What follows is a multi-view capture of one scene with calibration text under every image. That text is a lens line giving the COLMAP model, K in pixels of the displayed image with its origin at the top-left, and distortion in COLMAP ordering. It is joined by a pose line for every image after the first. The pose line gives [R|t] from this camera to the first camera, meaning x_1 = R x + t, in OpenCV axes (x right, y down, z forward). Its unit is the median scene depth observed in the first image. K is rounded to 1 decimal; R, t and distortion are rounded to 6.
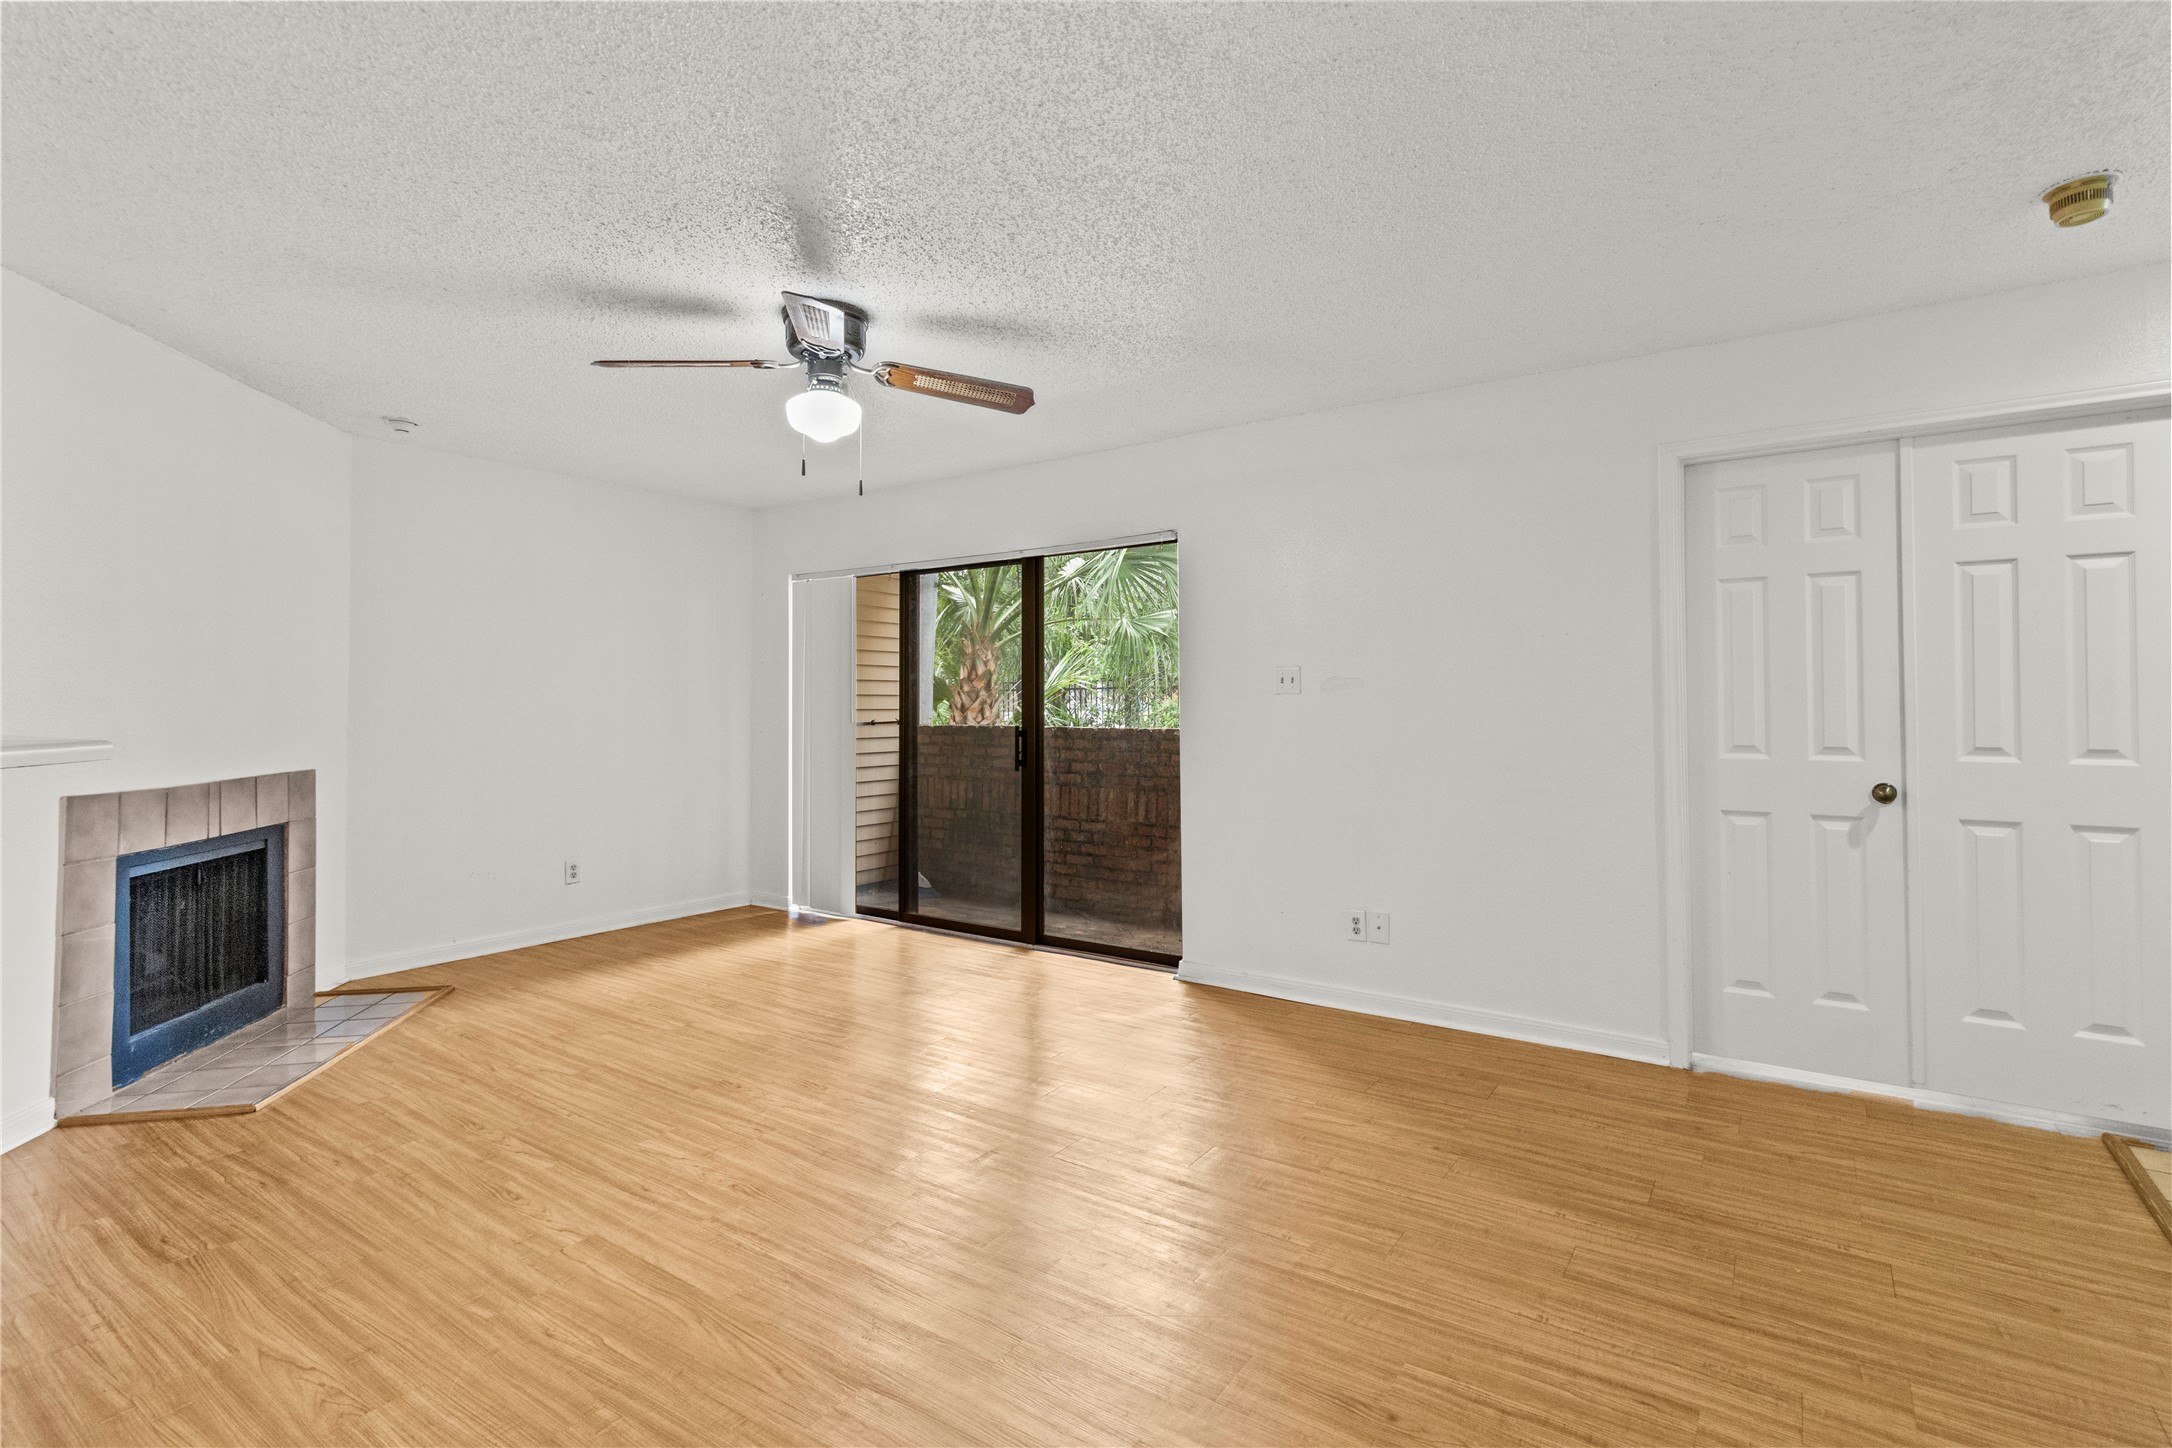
lens RADIAL K [[1018.0, 0, 1094.6], [0, 1018.0, 691.5], [0, 0, 1]] dist [0.001672, 0.001223]
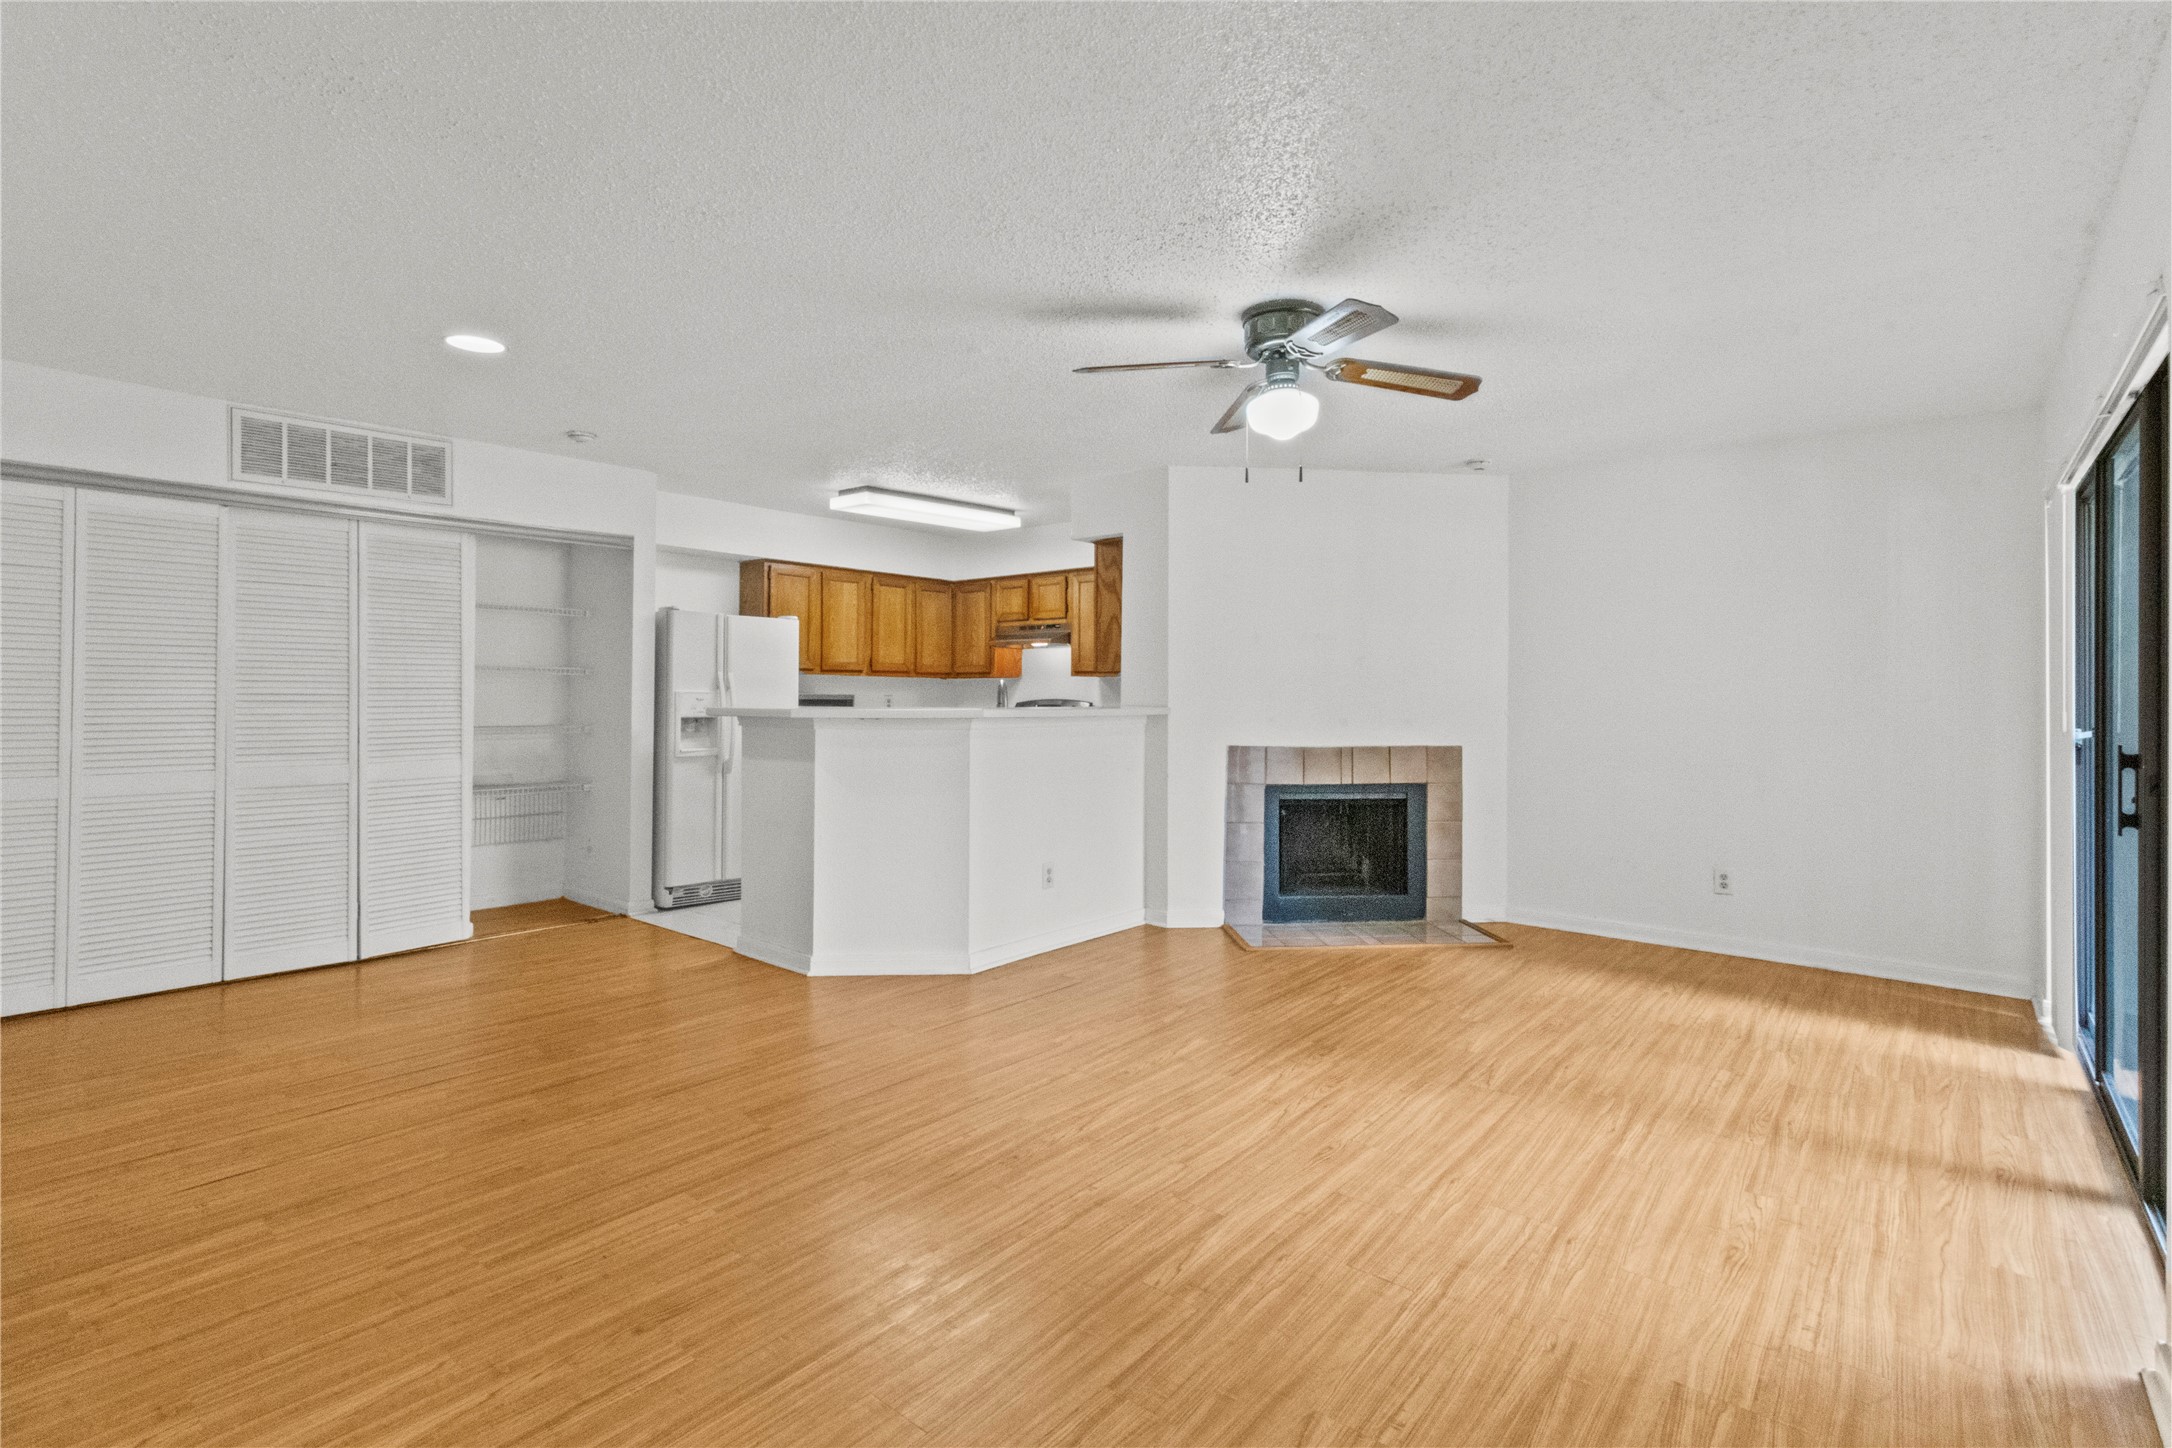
lens RADIAL K [[1018.0, 0, 1094.6], [0, 1018.0, 691.5], [0, 0, 1]] dist [0.001672, 0.001223]
pose [[-0.093635, -0.001656, -0.995605, 0.722767], [0.006317, 0.999978, -0.002257, 0.009670], [0.995587, -0.006500, -0.093622, 0.854738]]
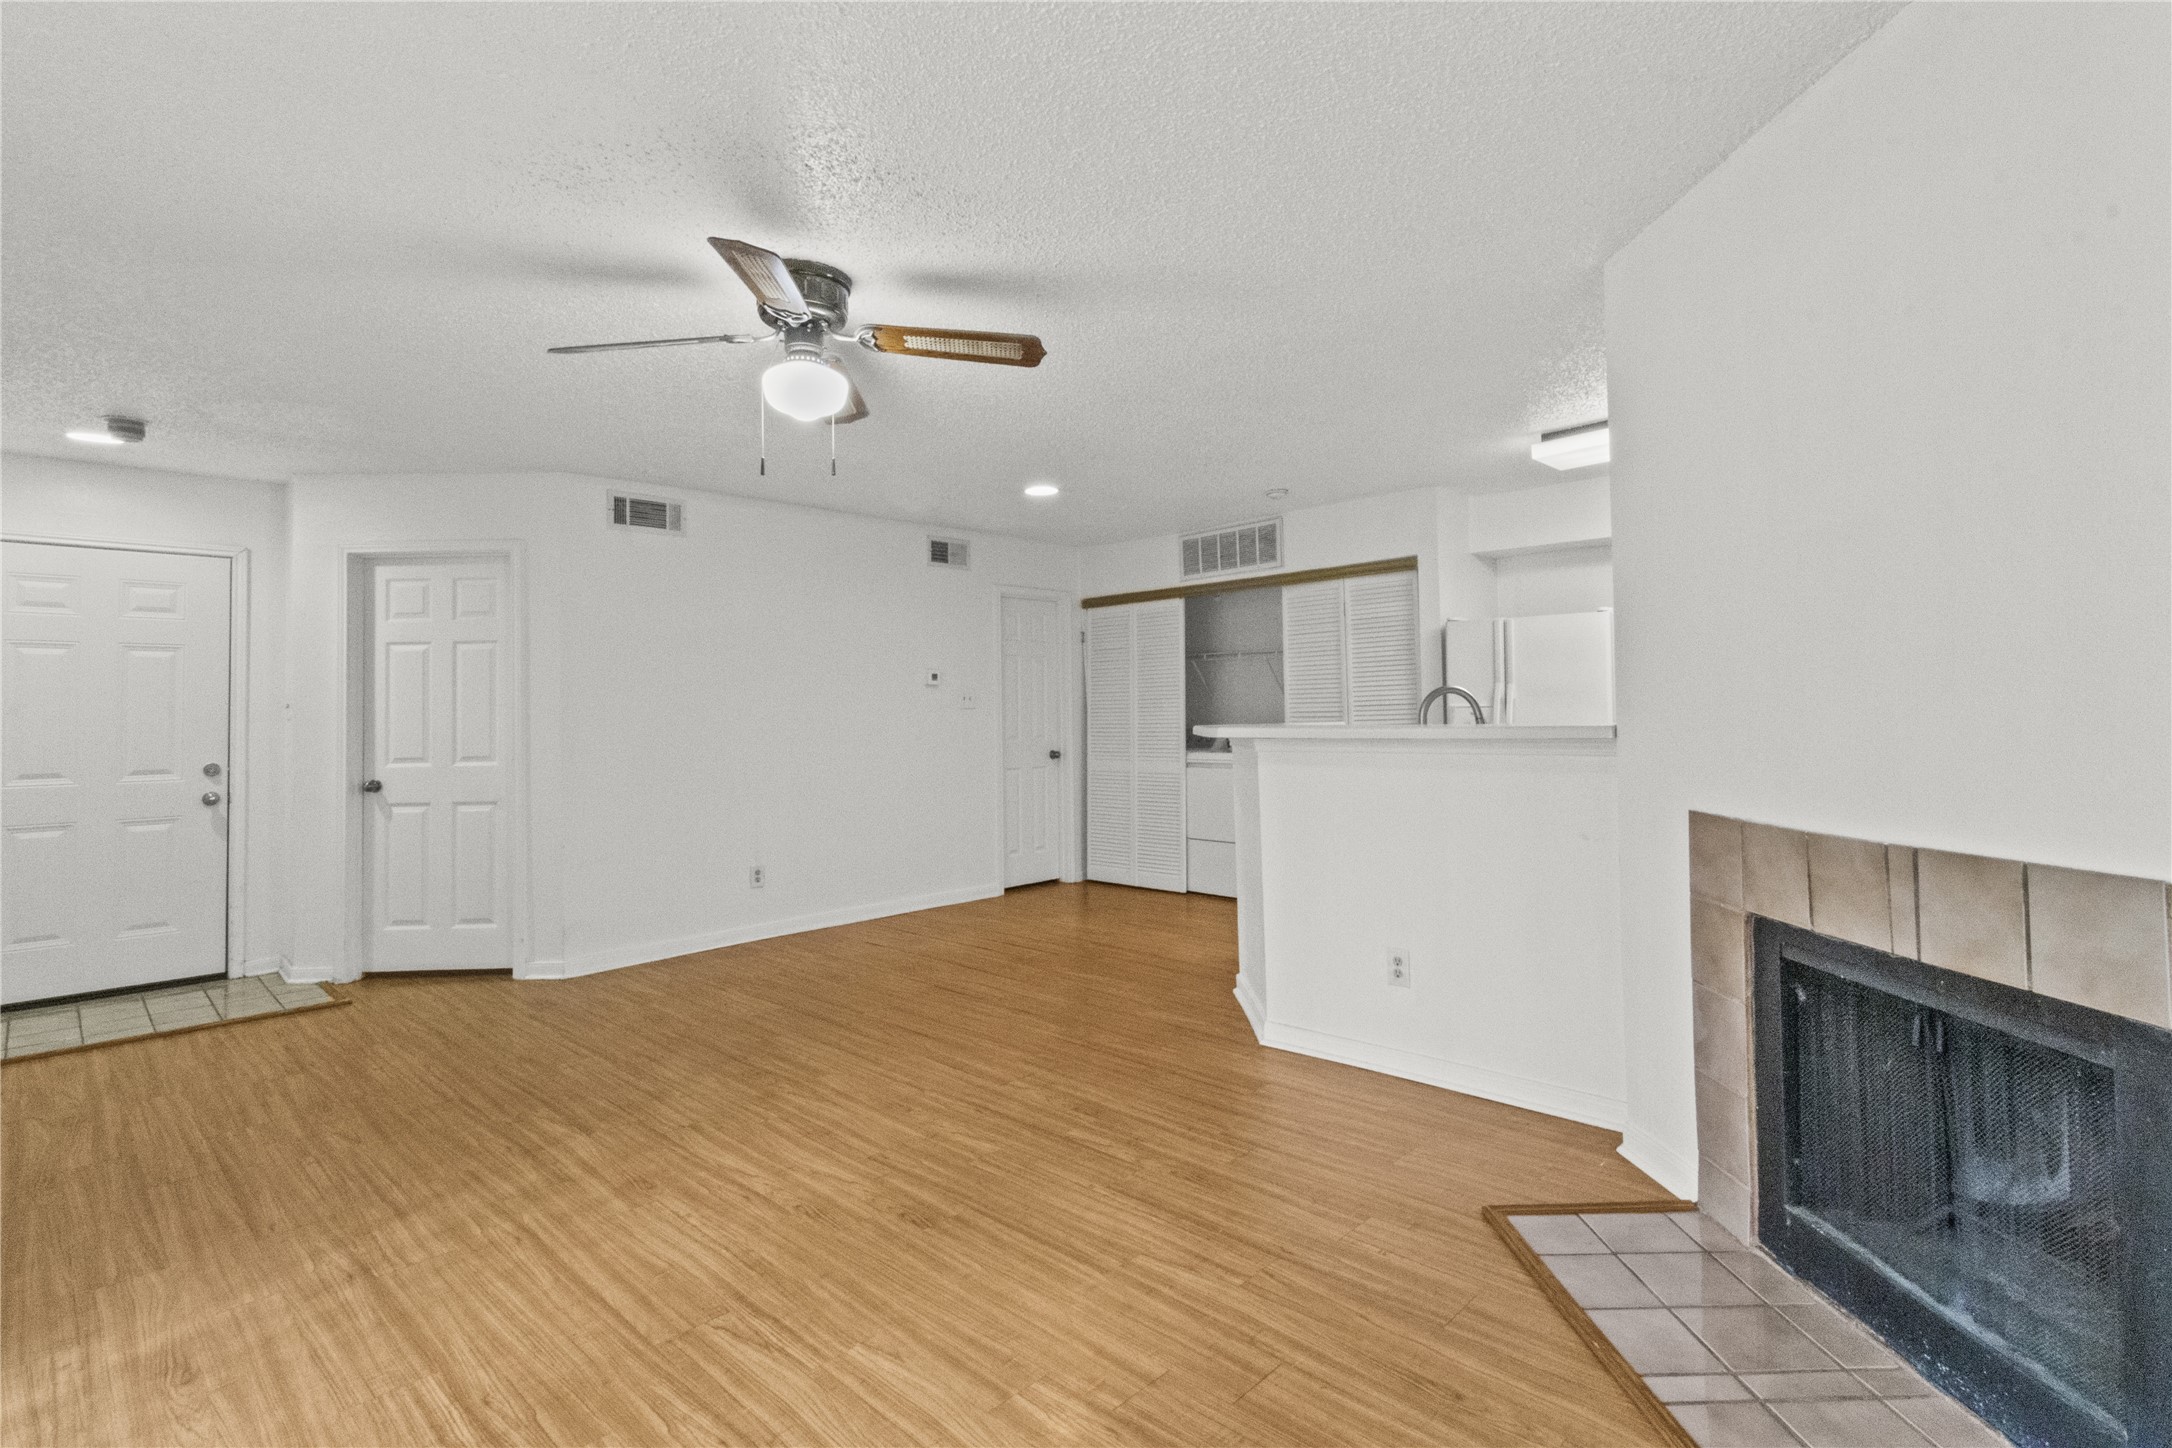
lens RADIAL K [[1018.0, 0, 1094.6], [0, 1018.0, 691.5], [0, 0, 1]] dist [0.001672, 0.001223]
pose [[-0.987279, 0.023749, 0.157216, -0.612713], [0.018497, 0.999224, -0.034785, 0.025305], [-0.157920, -0.031435, -0.986951, 1.721089]]
